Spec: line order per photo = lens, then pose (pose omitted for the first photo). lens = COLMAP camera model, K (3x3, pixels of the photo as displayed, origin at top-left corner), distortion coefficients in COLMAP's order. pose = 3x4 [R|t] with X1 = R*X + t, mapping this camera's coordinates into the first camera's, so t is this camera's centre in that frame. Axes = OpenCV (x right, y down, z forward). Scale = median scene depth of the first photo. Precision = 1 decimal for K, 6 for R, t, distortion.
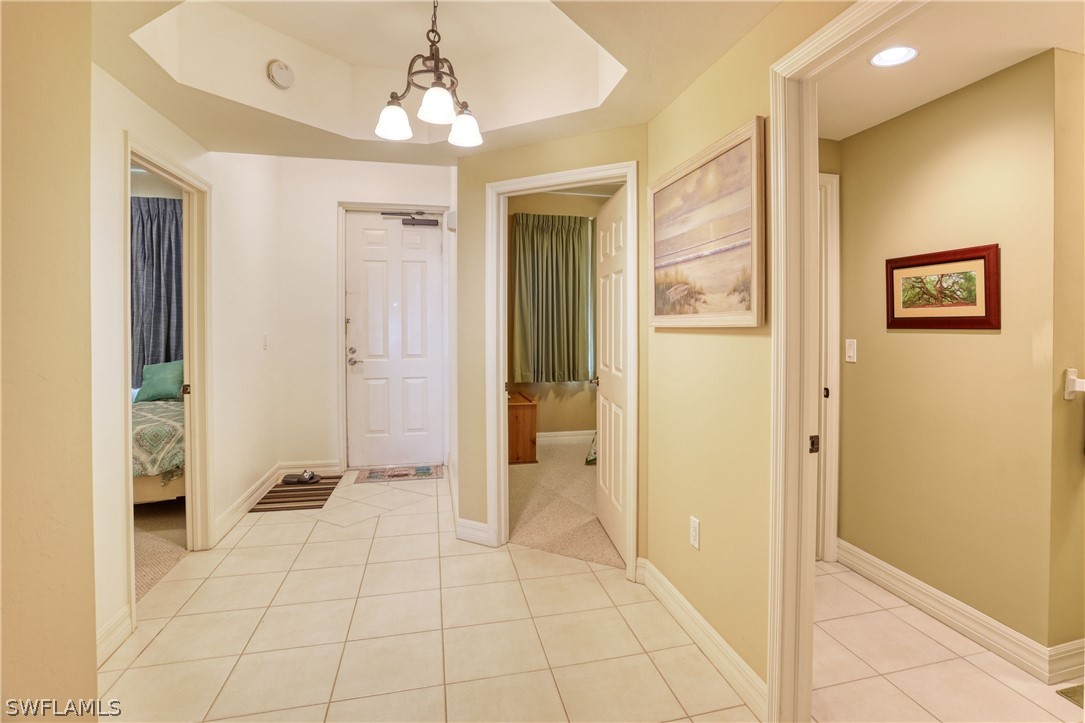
lens RADIAL K [[596.0, 0, 587.8], [0, 596.0, 324.6], [0, 0, 1]] dist [-0.051680, 0.007463]
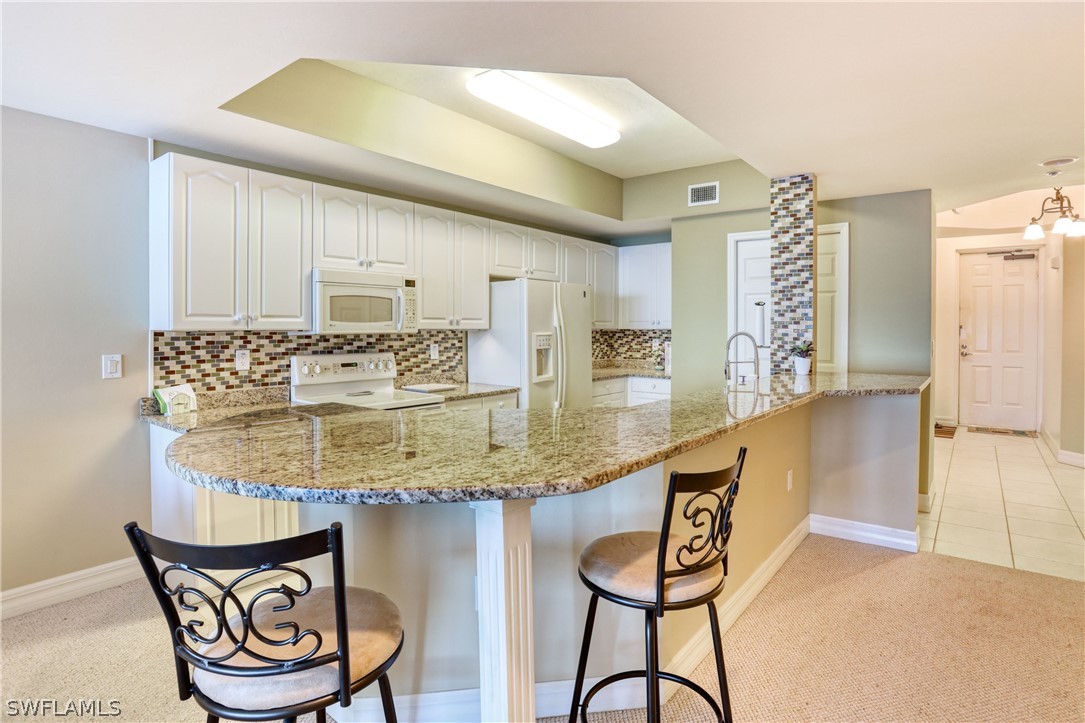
lens RADIAL K [[558.5, 0, 562.4], [0, 558.5, 337.7], [0, 0, 1]] dist [-0.054875, 0.012432]
pose [[0.612170, 0.014110, -0.790600, 0.158219], [-0.001450, 0.999859, 0.016722, -0.001872], [0.790725, -0.009090, 0.612105, -1.469880]]
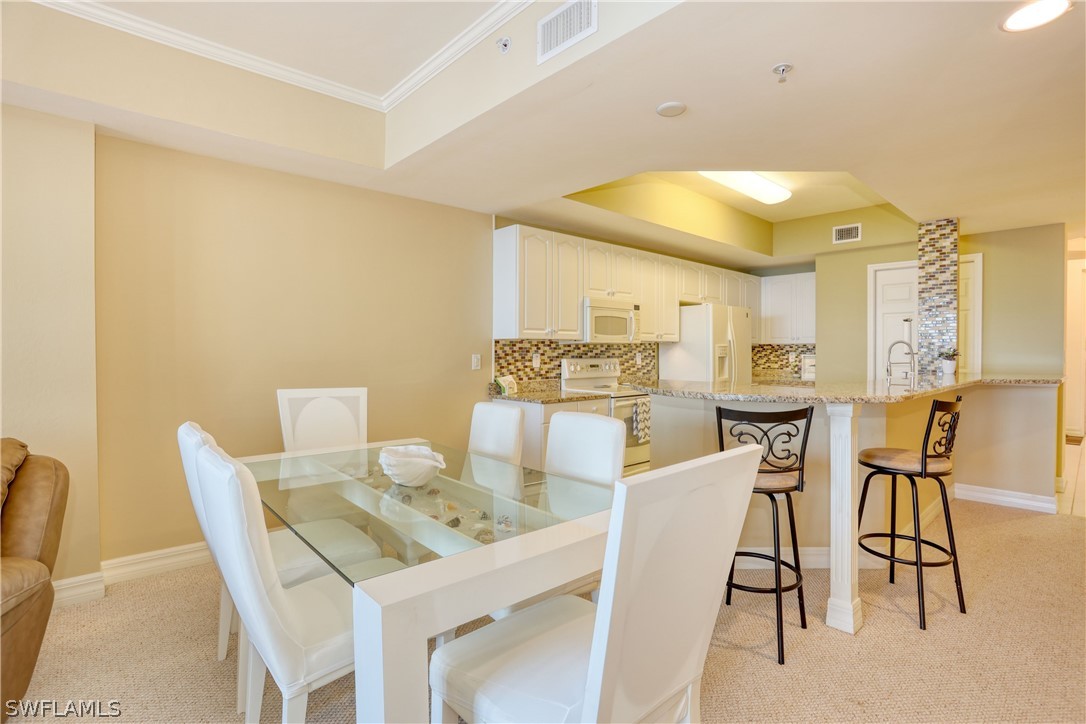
lens RADIAL K [[518.6, 0, 547.6], [0, 518.6, 358.4], [0, 0, 1]] dist [-0.048860, 0.015734]
pose [[0.461379, 0.011786, -0.887125, 0.292407], [-0.000203, 0.999913, 0.013179, 0.042658], [0.887203, -0.005901, 0.461341, -2.077103]]
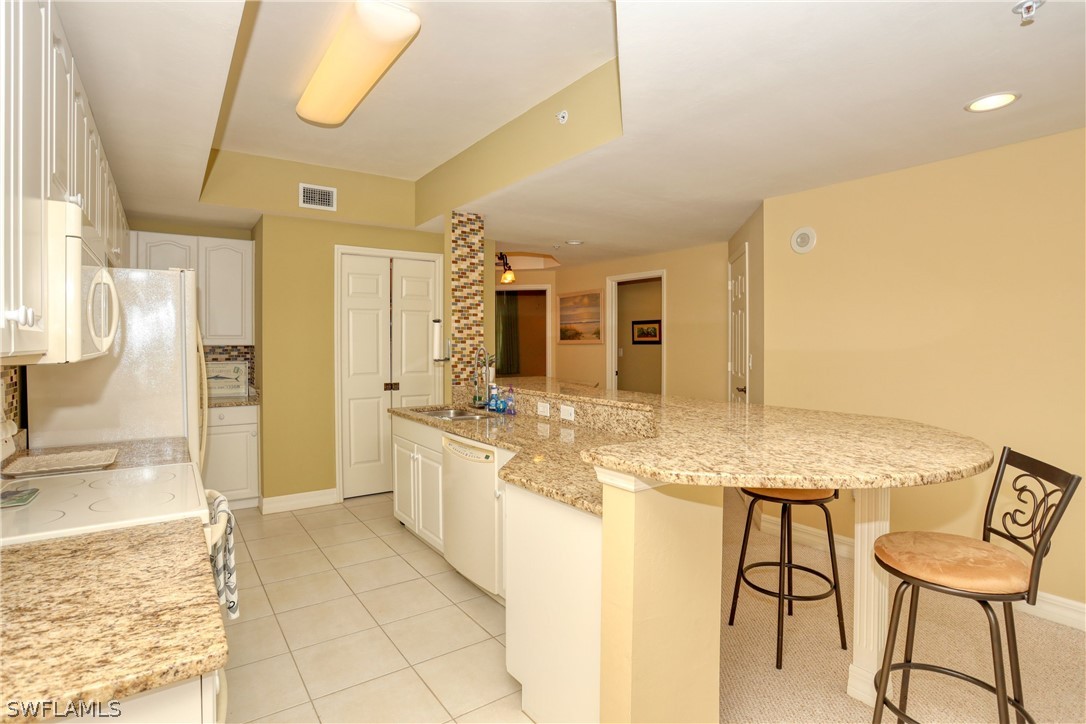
lens RADIAL K [[559.0, 0, 538.1], [0, 559.0, 350.3], [0, 0, 1]] dist [-0.054875, 0.012432]
pose [[0.948580, -0.007219, 0.316456, -0.983028], [0.002803, 0.999892, 0.014409, -0.005553], [-0.316526, -0.012781, 0.948498, -1.800747]]
